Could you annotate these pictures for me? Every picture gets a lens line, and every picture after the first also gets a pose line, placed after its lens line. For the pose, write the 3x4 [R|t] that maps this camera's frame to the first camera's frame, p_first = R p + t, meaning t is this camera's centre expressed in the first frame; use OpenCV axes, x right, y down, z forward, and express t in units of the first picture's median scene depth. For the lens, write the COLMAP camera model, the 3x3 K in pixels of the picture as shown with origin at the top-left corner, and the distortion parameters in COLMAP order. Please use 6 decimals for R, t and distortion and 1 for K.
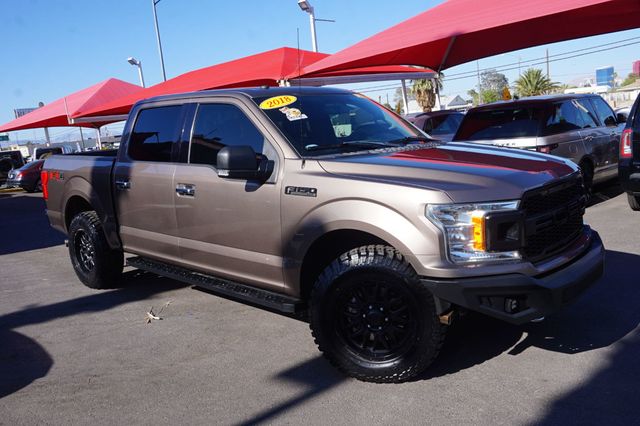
lens RADIAL K [[545.3, 0, 320.0], [0, 545.3, 213.0], [0, 0, 1]] dist [0.005256, 0.004425]
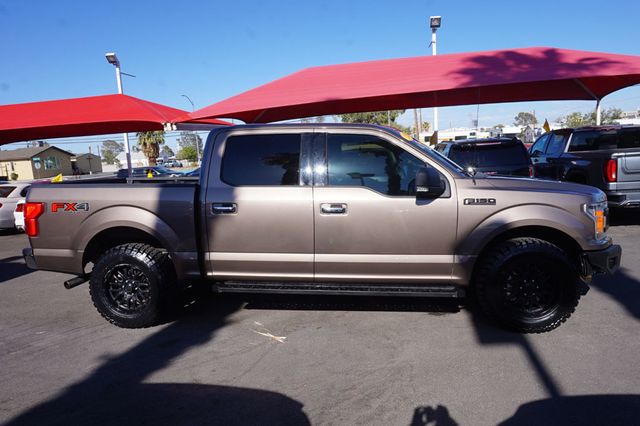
lens RADIAL K [[435.0, 0, 320.0], [0, 435.0, 213.0], [0, 0, 1]] dist [0.002876, 0.001318]
pose [[0.819064, -0.039351, 0.572351, -0.691324], [0.079688, 0.995777, -0.045576, 0.003457], [-0.568141, 0.082939, 0.818741, 0.251239]]
